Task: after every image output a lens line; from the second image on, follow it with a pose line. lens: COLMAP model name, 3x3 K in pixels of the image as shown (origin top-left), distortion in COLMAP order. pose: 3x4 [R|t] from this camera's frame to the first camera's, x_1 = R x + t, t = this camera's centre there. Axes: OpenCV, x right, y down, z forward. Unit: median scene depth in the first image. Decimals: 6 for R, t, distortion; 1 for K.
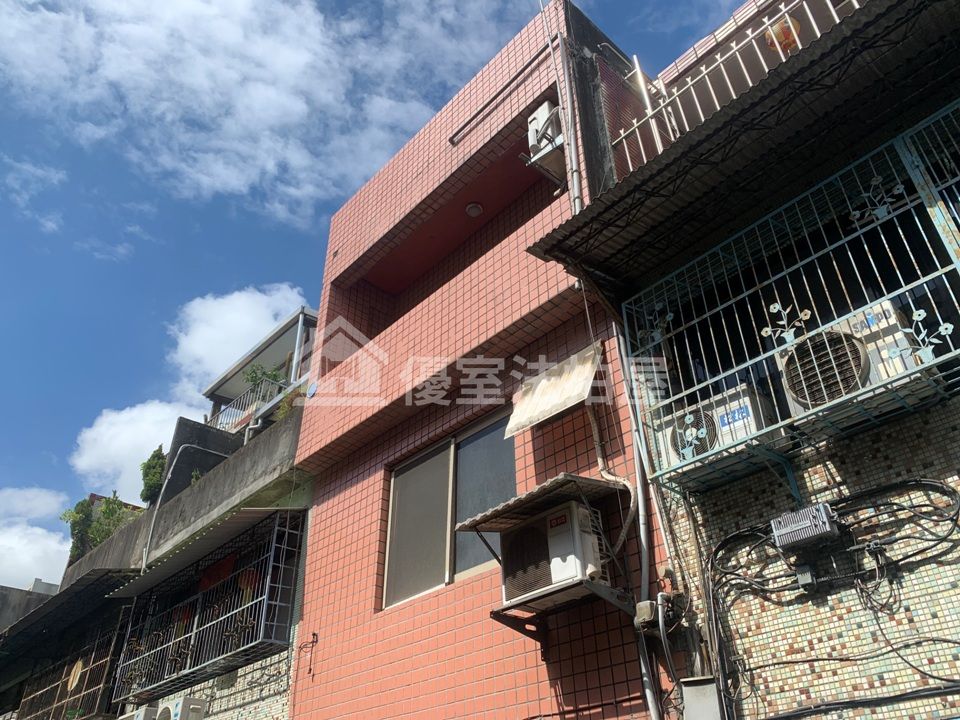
lens RADIAL K [[741.5, 0, 478.0], [0, 741.5, 362.3], [0, 0, 1]] dist [0.007823, -0.003869]
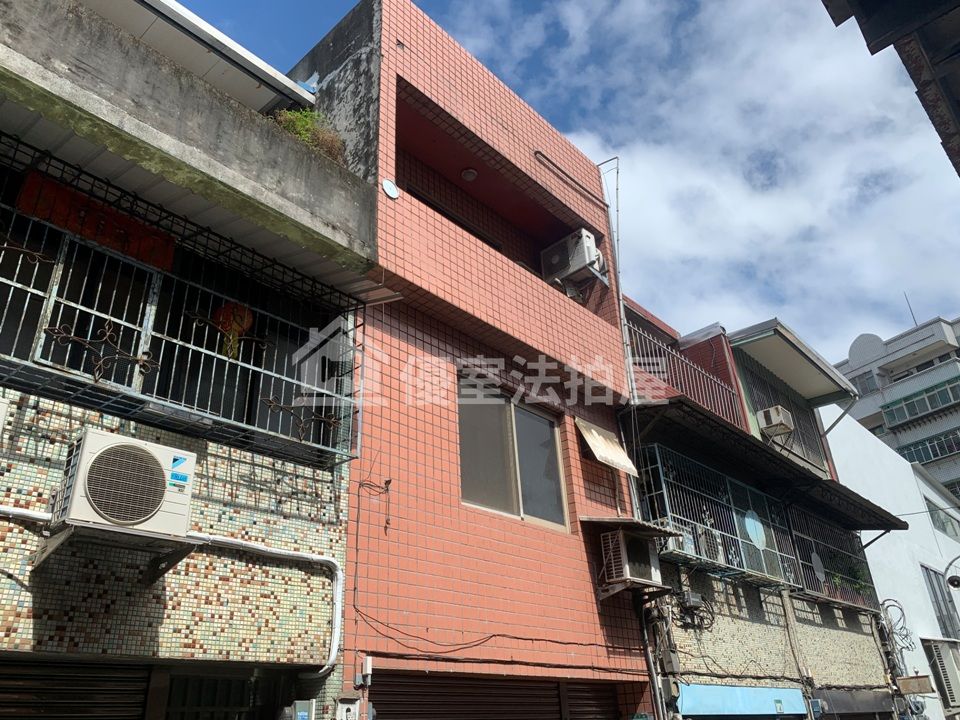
lens RADIAL K [[744.9, 0, 480.0], [0, 744.9, 360.0], [0, 0, 1]] dist [0.100496, -0.235031]
pose [[-0.100039, 0.474741, 0.874422, -1.075892], [-0.526347, 0.720544, -0.451415, 0.610952], [-0.844364, -0.505409, 0.177796, 0.842930]]
